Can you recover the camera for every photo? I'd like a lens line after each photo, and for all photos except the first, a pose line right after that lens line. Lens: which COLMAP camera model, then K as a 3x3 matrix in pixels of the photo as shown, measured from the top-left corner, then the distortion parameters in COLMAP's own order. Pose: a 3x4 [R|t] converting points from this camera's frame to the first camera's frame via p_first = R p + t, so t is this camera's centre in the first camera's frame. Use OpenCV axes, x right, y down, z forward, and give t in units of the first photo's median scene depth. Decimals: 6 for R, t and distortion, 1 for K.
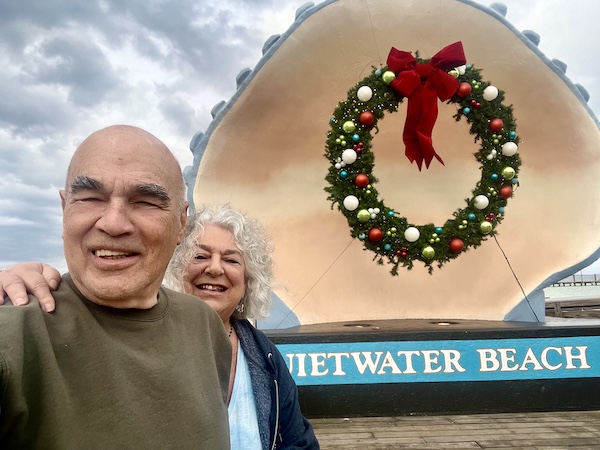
lens RADIAL K [[407.6, 0, 298.7], [0, 407.6, 224.2], [0, 0, 1]] dist [-0.001594, -0.002009]
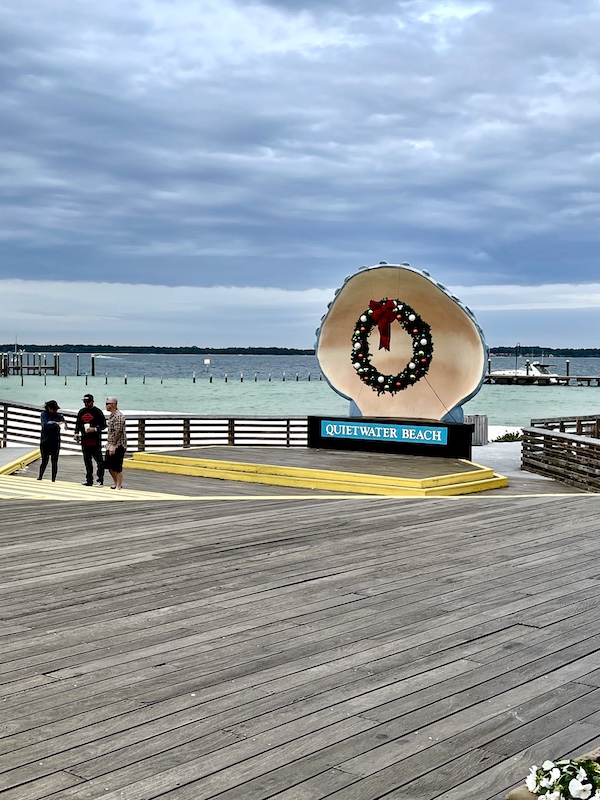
lens RADIAL K [[1088.2, 0, 299.8], [0, 1088.2, 400.1], [0, 0, 1]] dist [-0.014761, 0.000000]
pose [[0.777545, 0.060017, -0.625956, 3.850343], [0.044536, 0.987679, 0.150021, -0.819482], [0.627248, -0.144525, 0.765293, -4.112960]]
